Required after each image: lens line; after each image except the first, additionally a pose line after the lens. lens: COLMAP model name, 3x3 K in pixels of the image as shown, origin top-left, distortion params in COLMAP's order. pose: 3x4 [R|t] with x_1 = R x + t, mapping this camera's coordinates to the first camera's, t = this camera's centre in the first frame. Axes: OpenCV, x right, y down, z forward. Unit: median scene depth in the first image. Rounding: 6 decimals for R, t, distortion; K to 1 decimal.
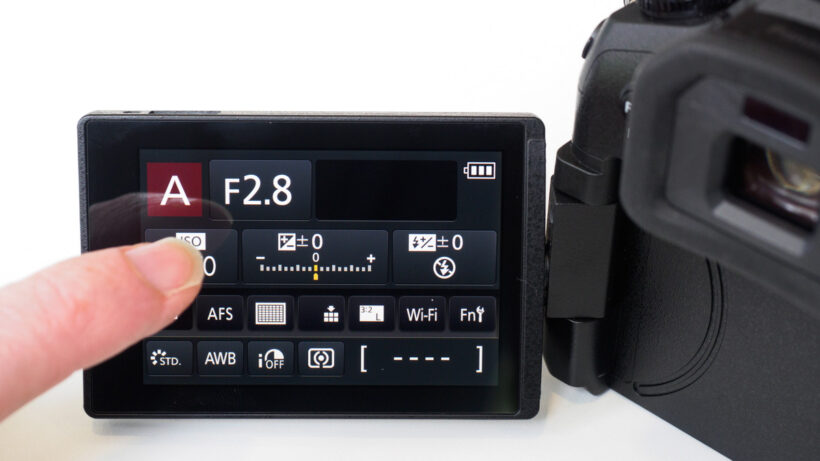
lens RADIAL K [[1619.8, 0, 413.7], [0, 1619.8, 223.9], [0, 0, 1]] dist [-0.010362, 0.000000]
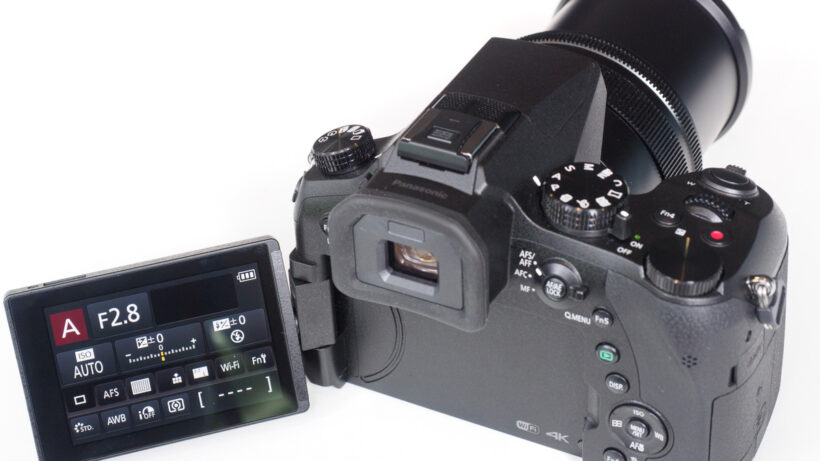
lens RADIAL K [[1619.8, 0, 413.7], [0, 1619.8, 233.6], [0, 0, 1]] dist [-0.010362, 0.000000]
pose [[0.959807, -0.210352, 0.185802, -0.095623], [0.206226, 0.977625, 0.041485, -0.109388], [-0.190371, -0.001500, 0.981711, -0.686612]]
